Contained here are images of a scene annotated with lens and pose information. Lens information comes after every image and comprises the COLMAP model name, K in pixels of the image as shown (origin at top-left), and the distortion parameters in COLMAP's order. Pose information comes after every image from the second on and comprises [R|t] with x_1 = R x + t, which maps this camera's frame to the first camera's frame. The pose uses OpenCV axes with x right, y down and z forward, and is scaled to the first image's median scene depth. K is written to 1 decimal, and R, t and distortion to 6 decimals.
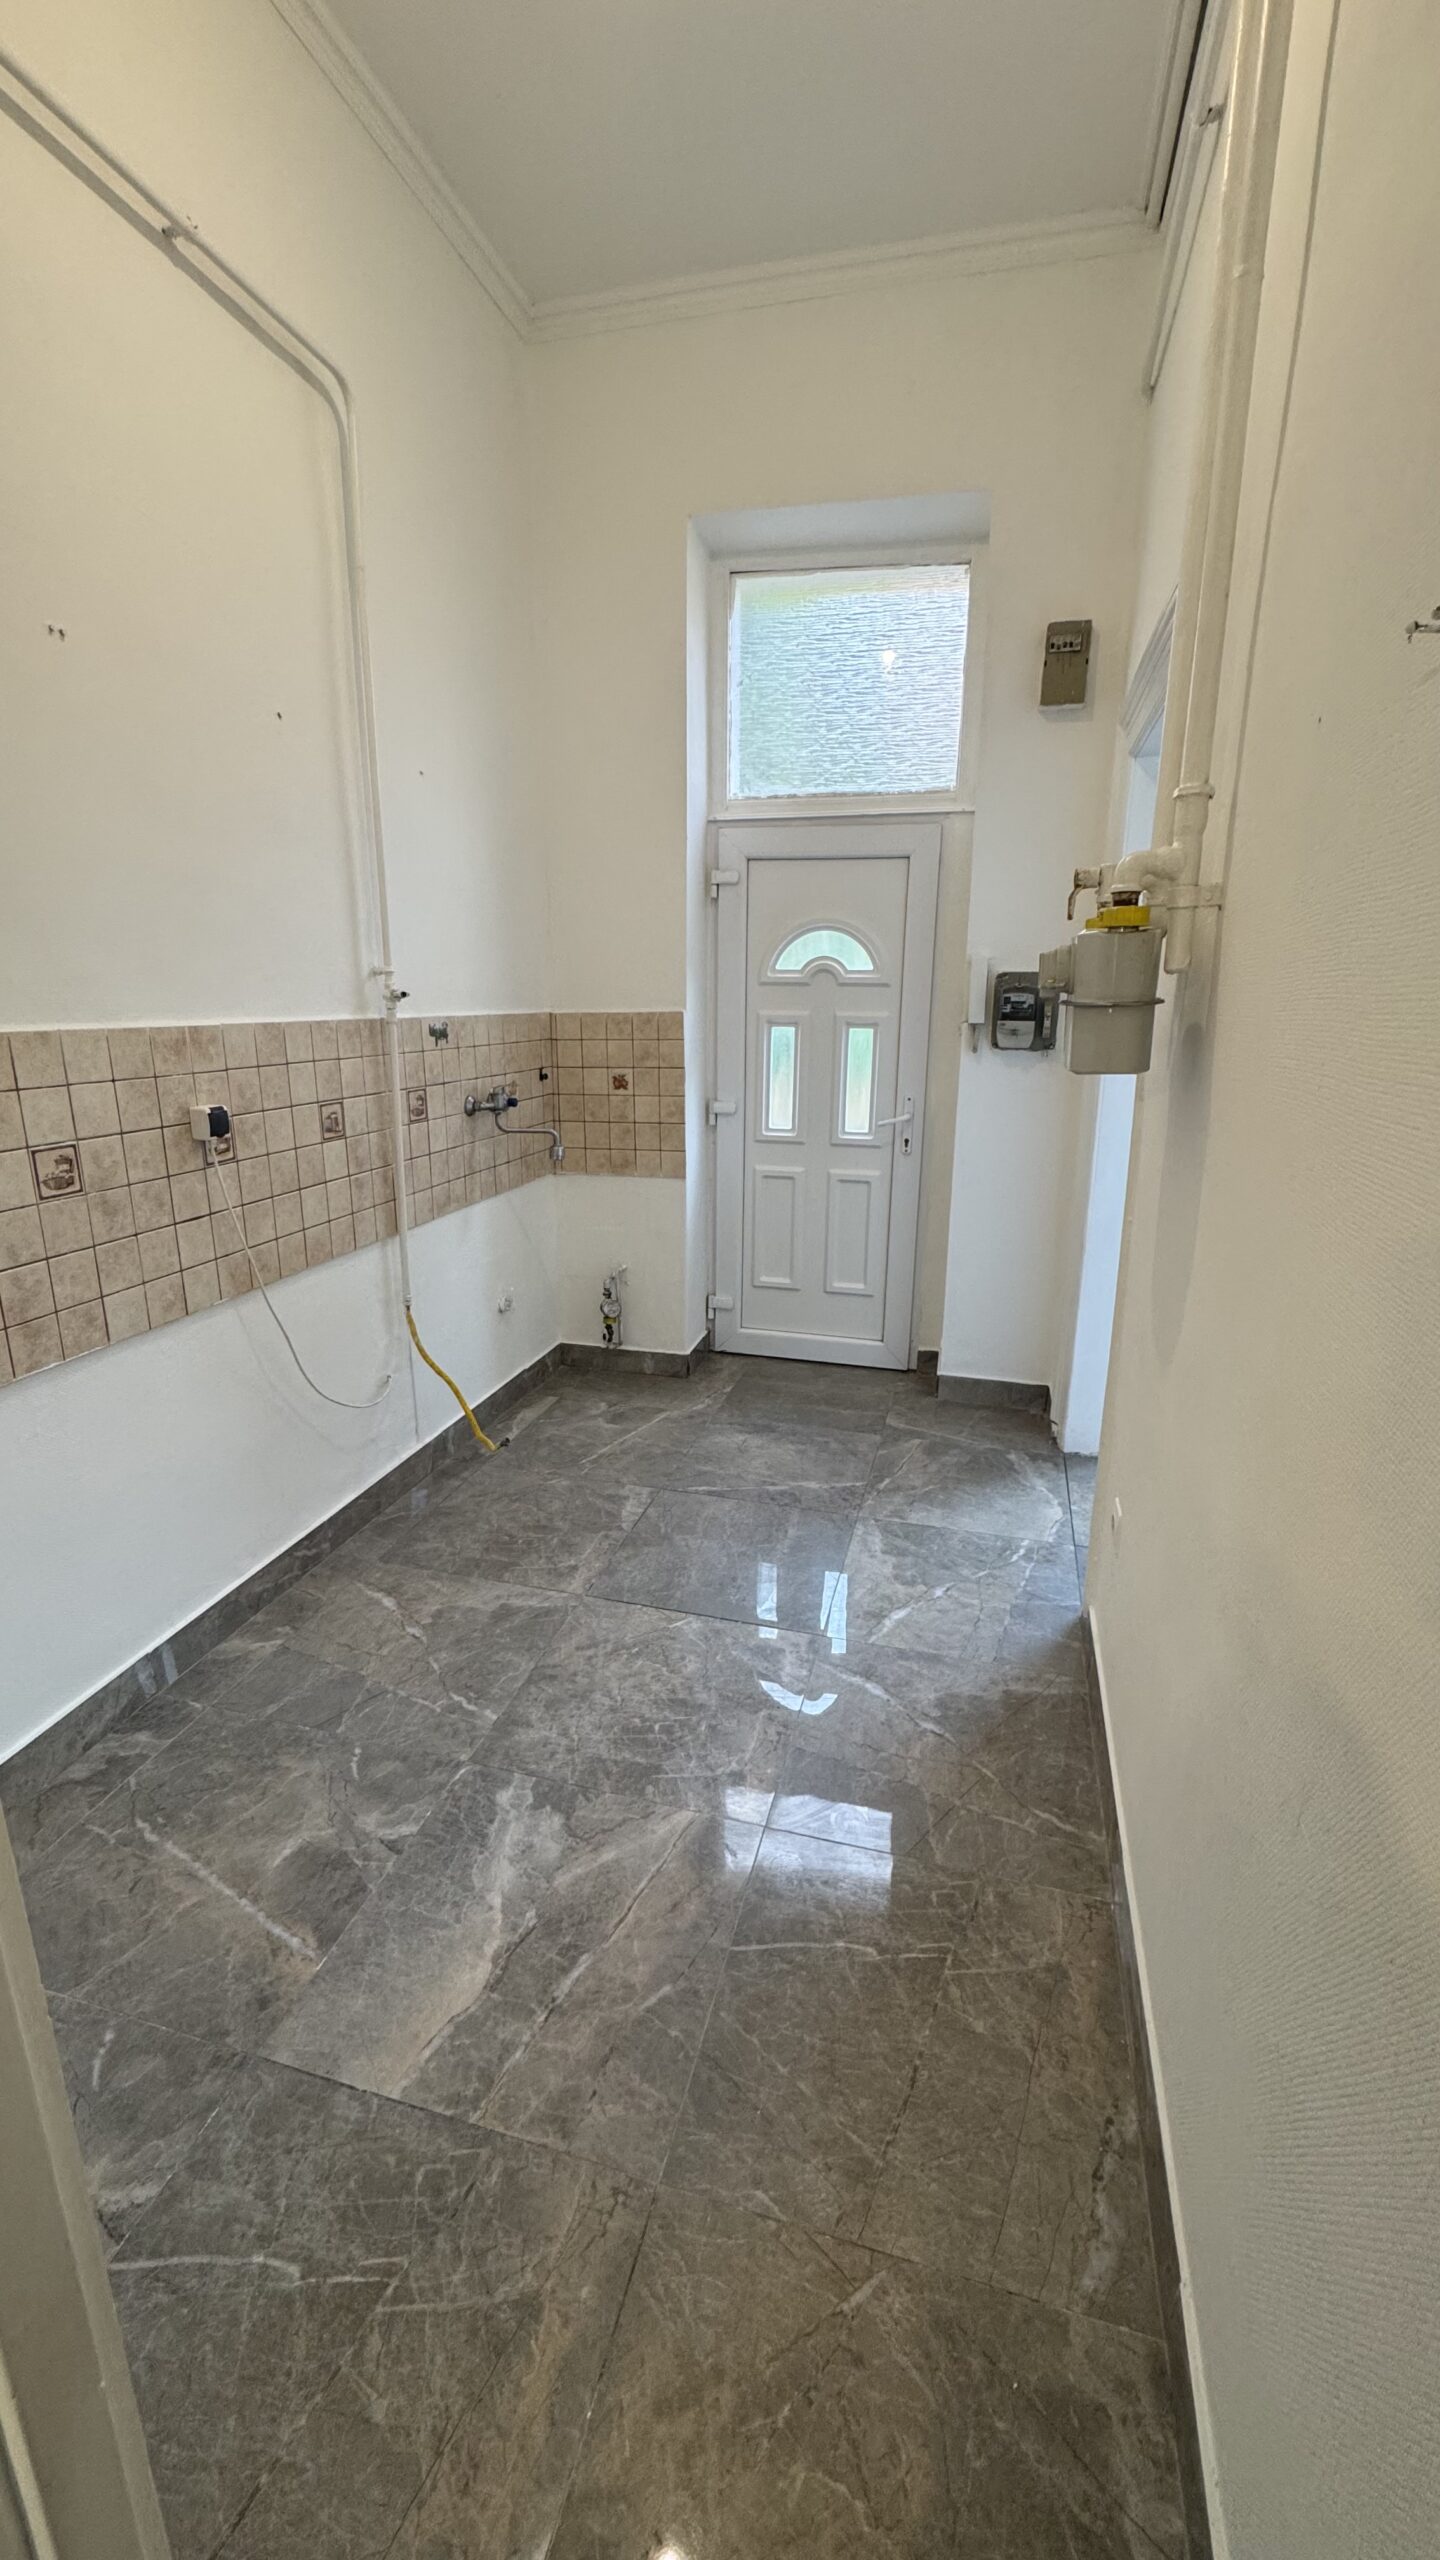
lens RADIAL K [[1024.1, 0, 722.9], [0, 1024.1, 1279.2], [0, 0, 1]] dist [-0.001417, -0.001050]
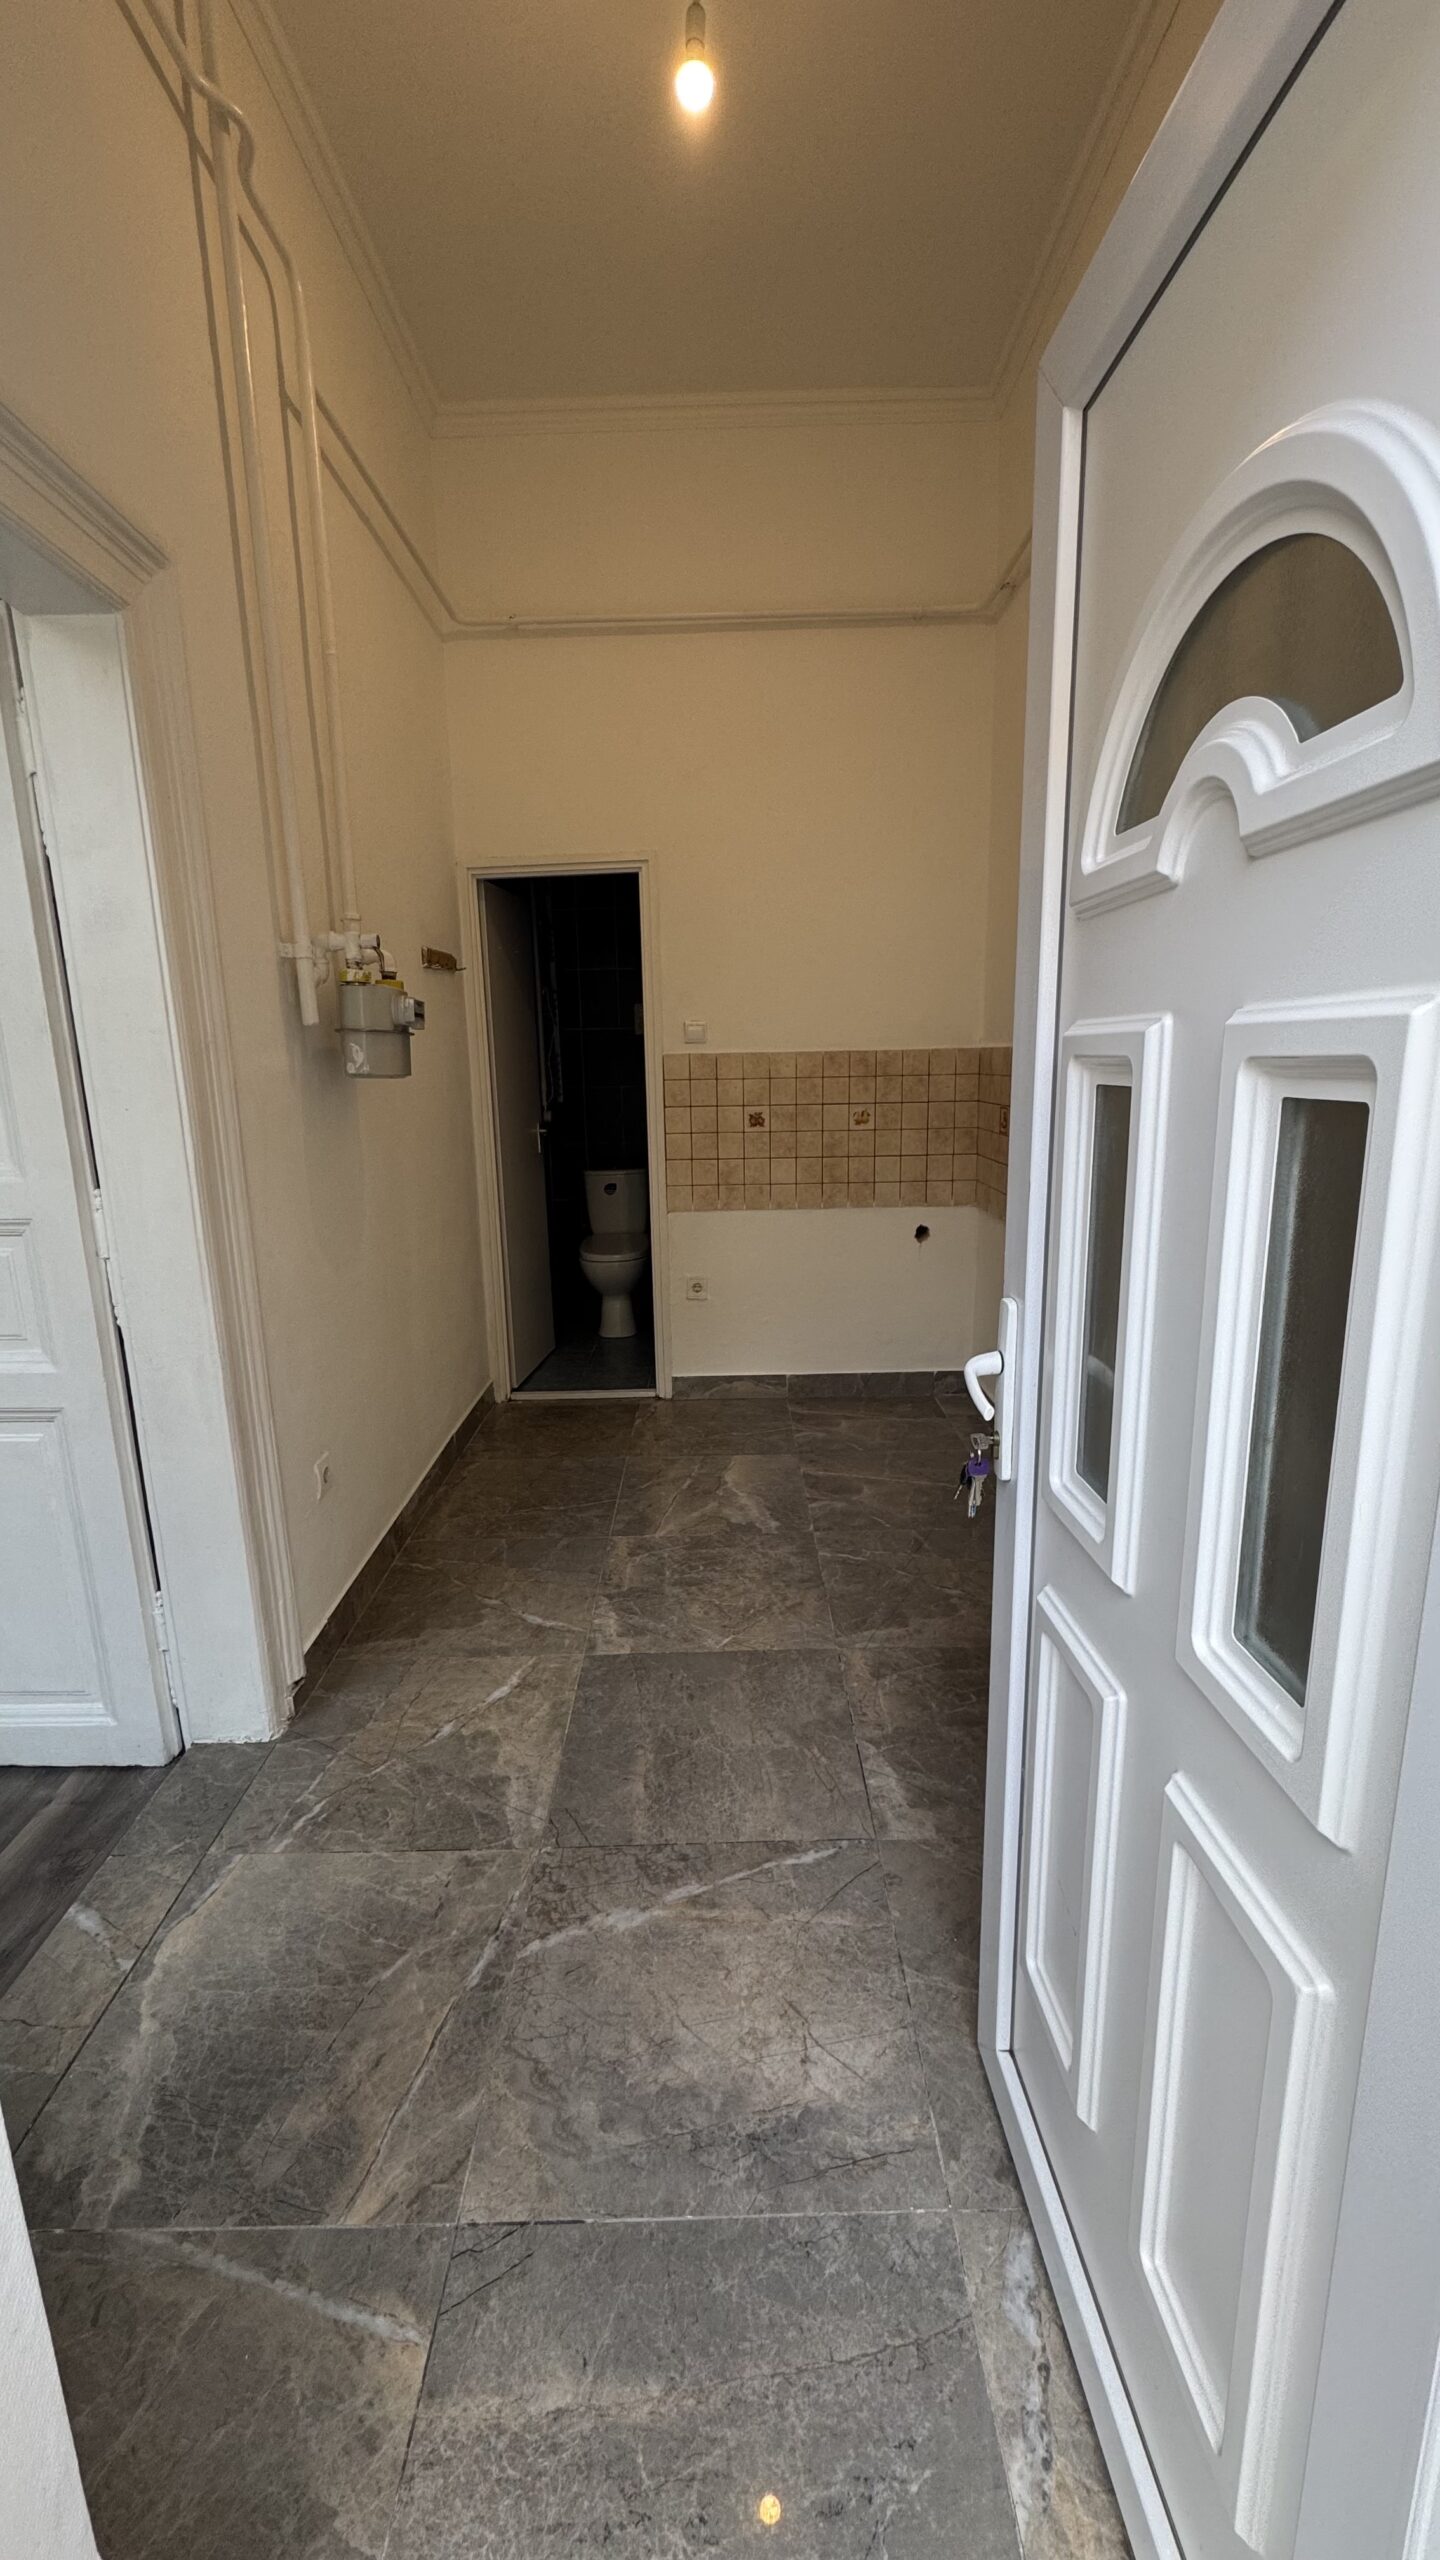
lens RADIAL K [[1024.1, 0, 718.4], [0, 1024.1, 1276.8], [0, 0, 1]] dist [-0.001417, -0.001050]
pose [[-0.964907, 0.067595, -0.253742, 0.209858], [-0.056583, 0.890080, 0.452280, -0.467430], [0.256422, 0.450765, -0.855019, 1.826725]]
